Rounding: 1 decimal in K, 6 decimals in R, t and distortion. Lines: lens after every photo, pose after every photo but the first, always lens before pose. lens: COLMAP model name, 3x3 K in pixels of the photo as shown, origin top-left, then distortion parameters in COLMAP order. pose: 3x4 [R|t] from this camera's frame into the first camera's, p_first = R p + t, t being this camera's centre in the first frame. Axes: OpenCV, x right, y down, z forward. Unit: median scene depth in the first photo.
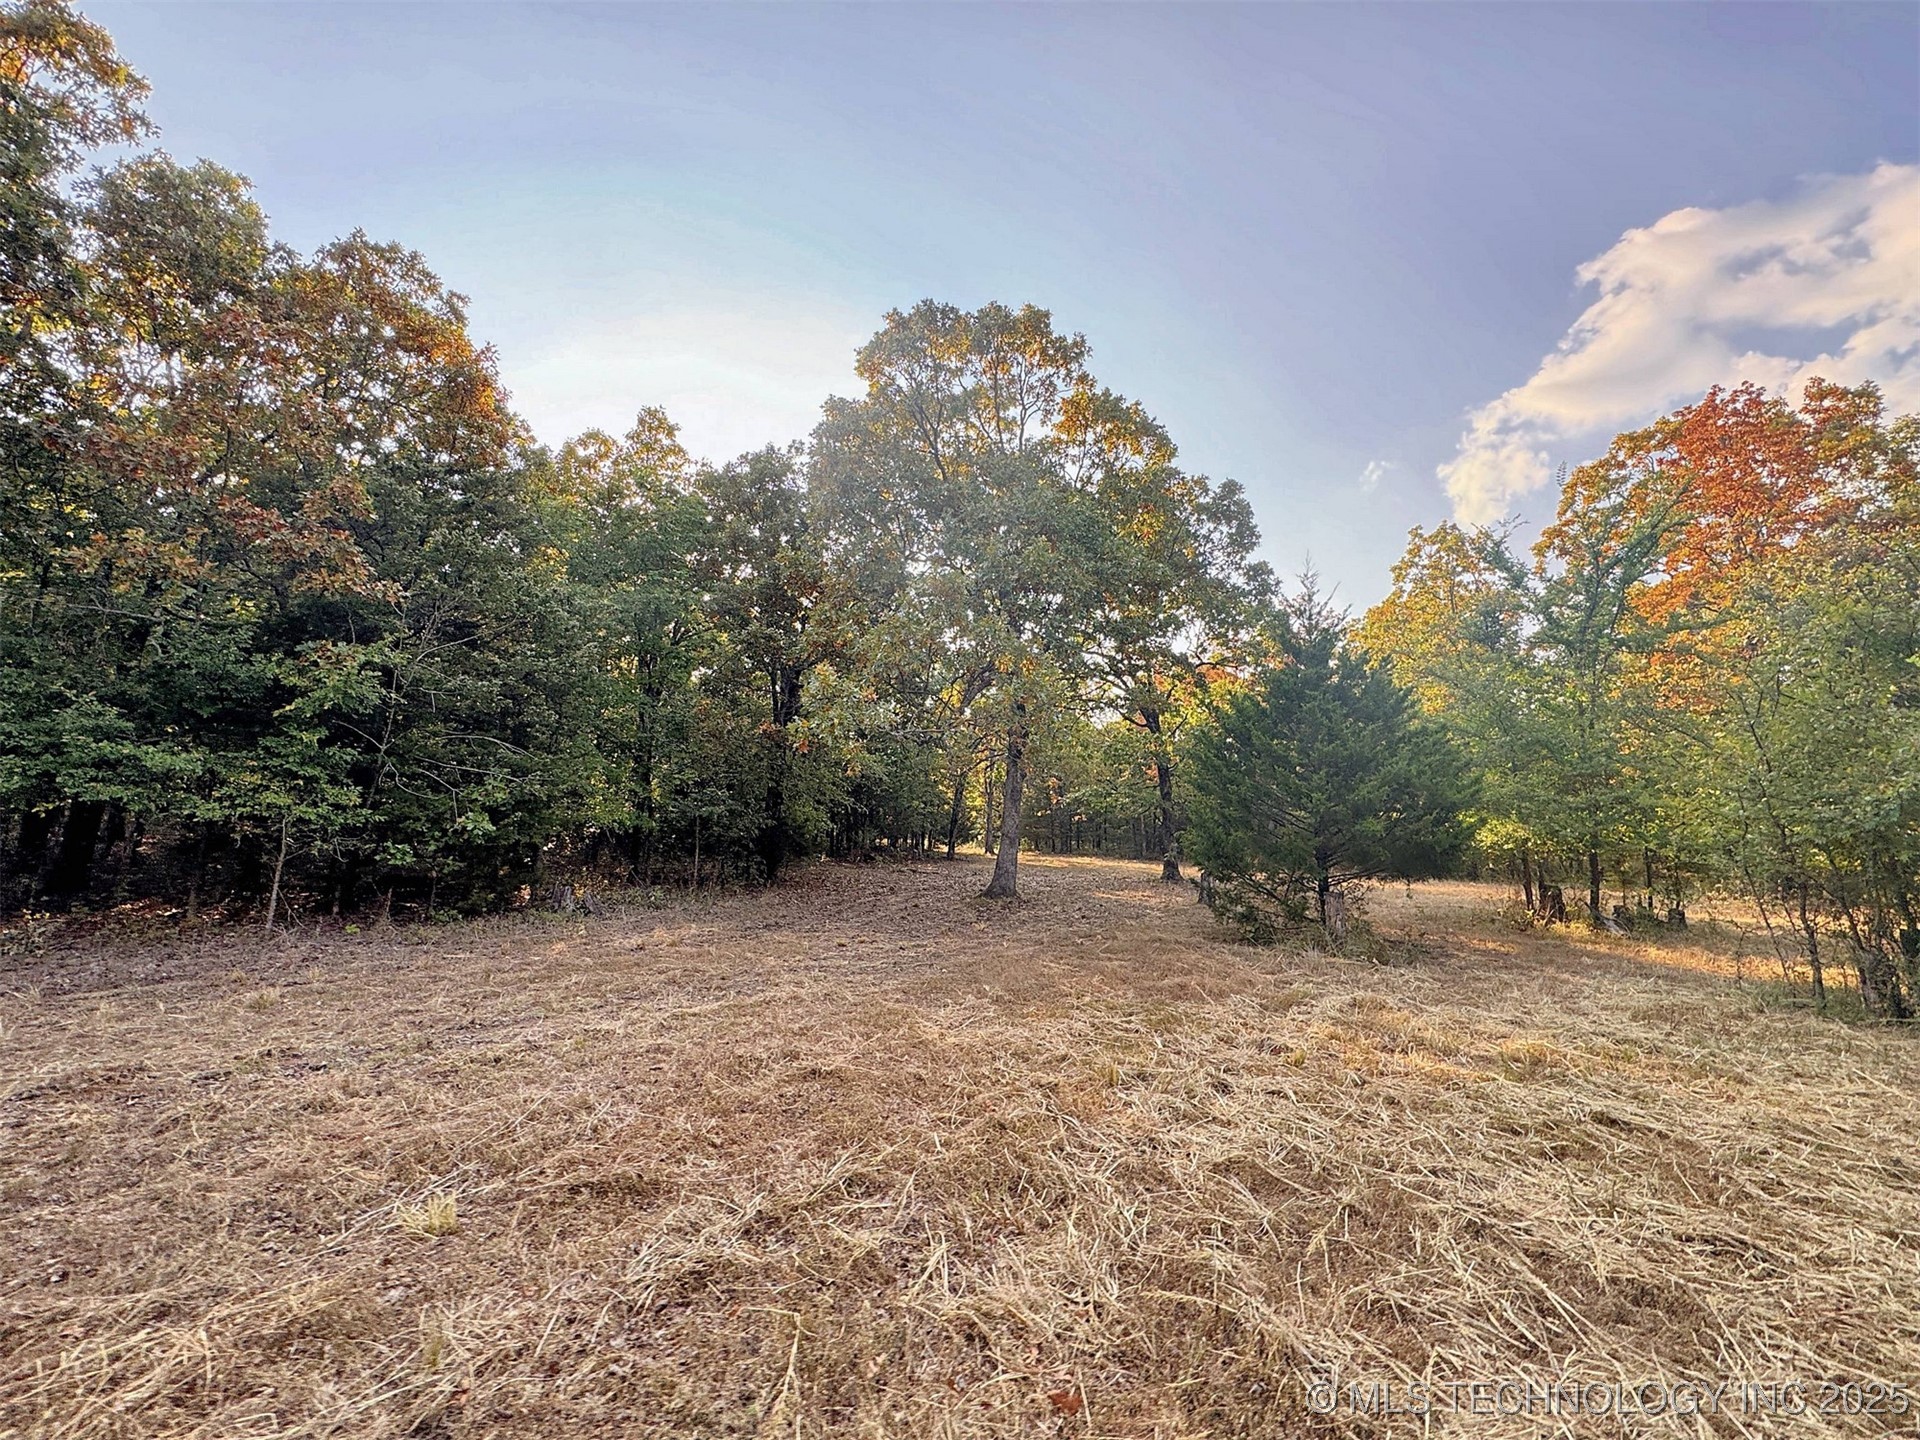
lens RADIAL K [[762.9, 0, 961.4], [0, 762.9, 716.6], [0, 0, 1]] dist [-0.002100, 0.000307]
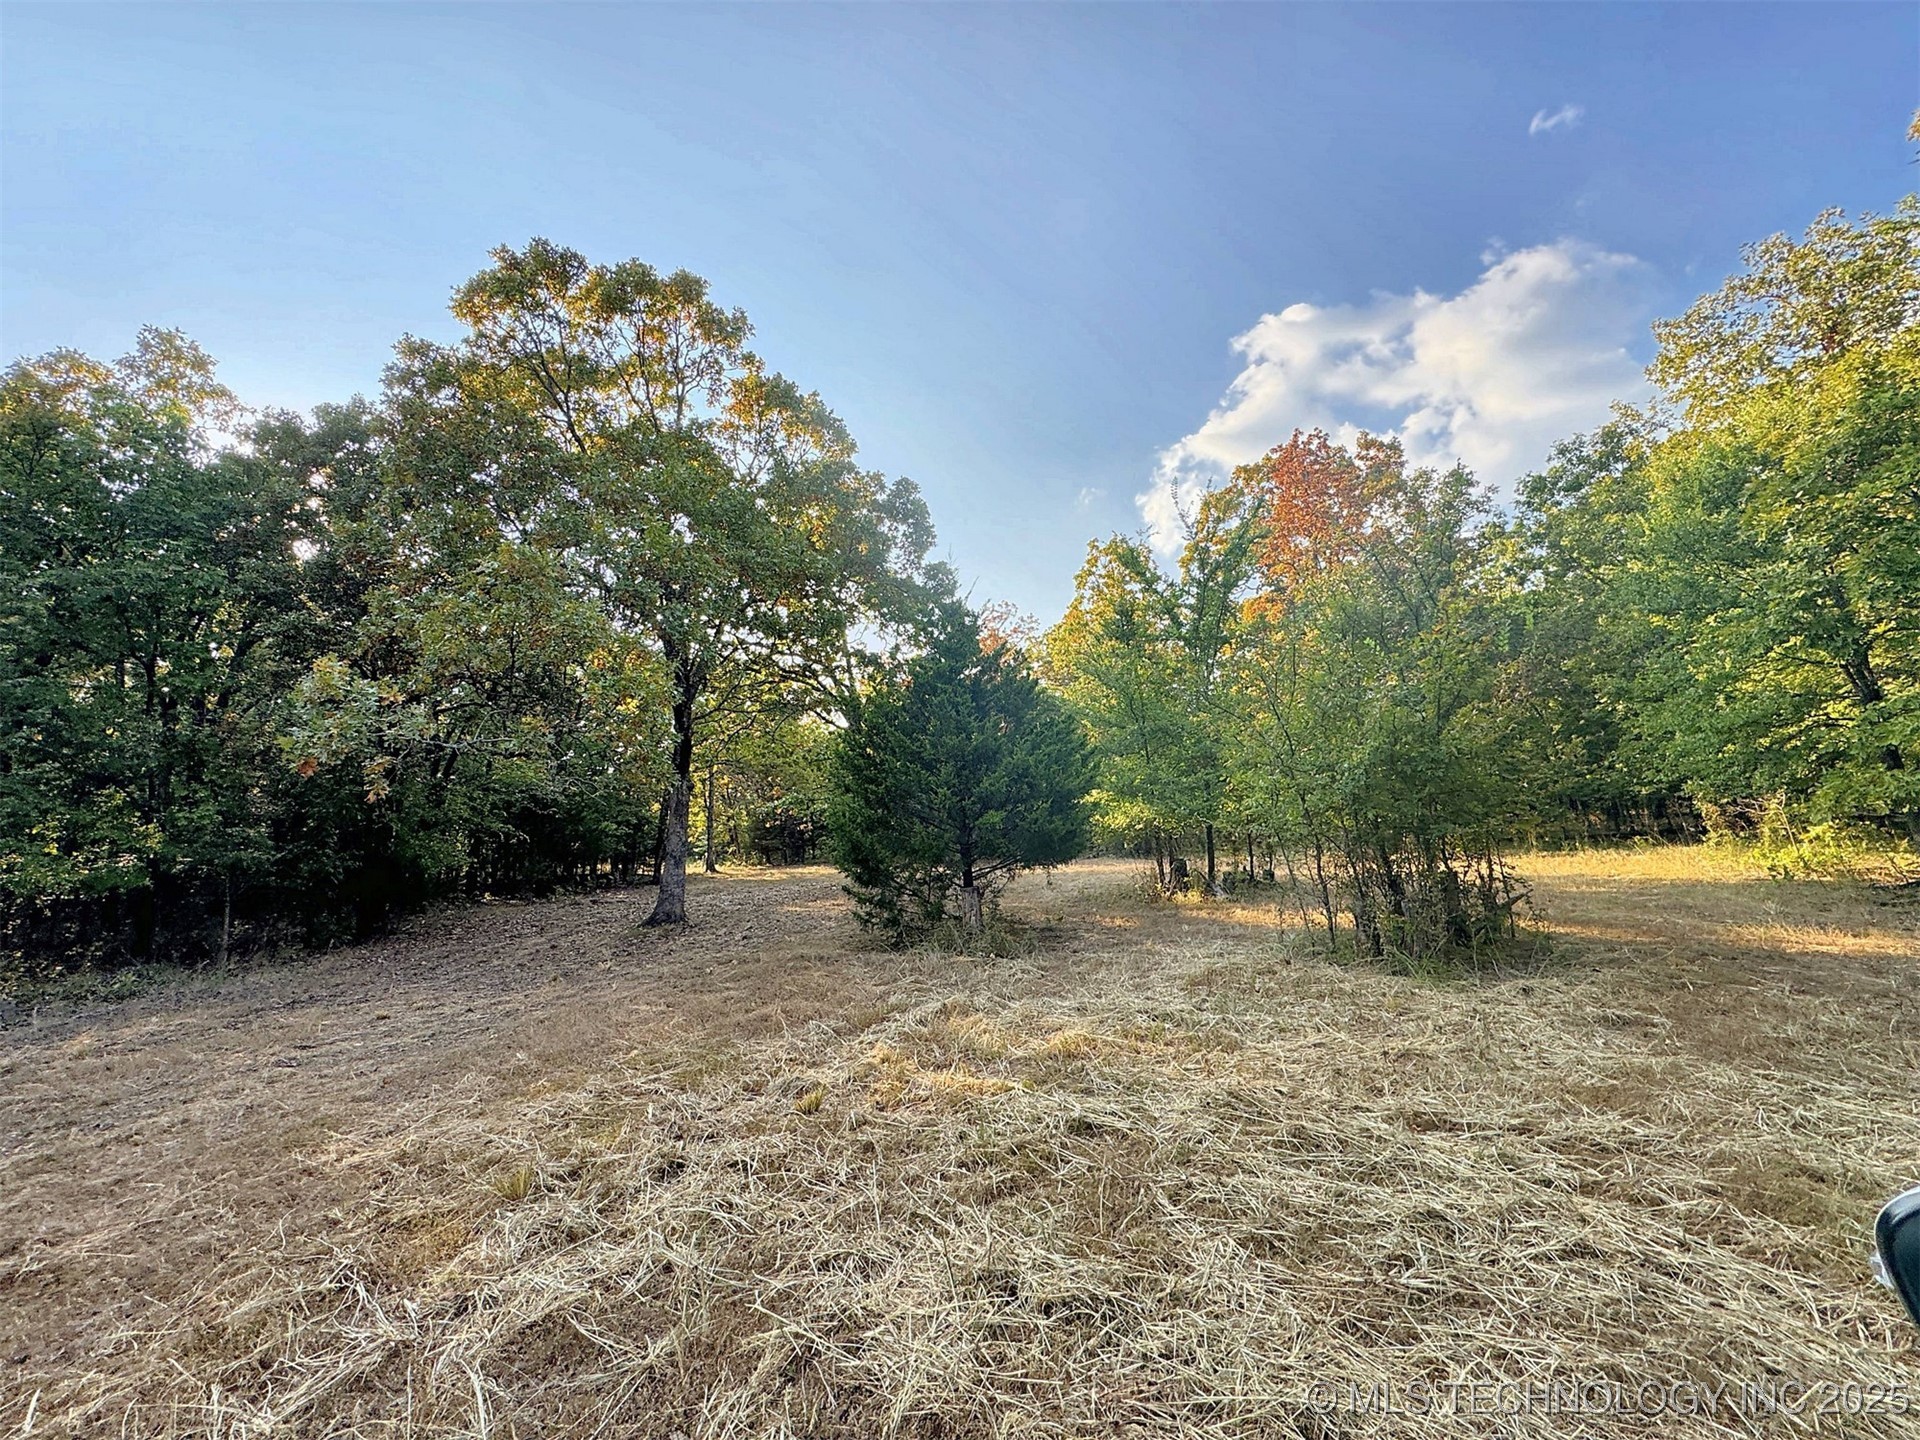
lens RADIAL K [[762.9, 0, 961.4], [0, 762.9, 716.6], [0, 0, 1]] dist [-0.002100, 0.000307]
pose [[0.946805, -0.029466, 0.320455, 0.096577], [0.032403, 0.999468, -0.003836, 0.007565], [-0.320171, 0.014016, 0.947256, 0.037721]]
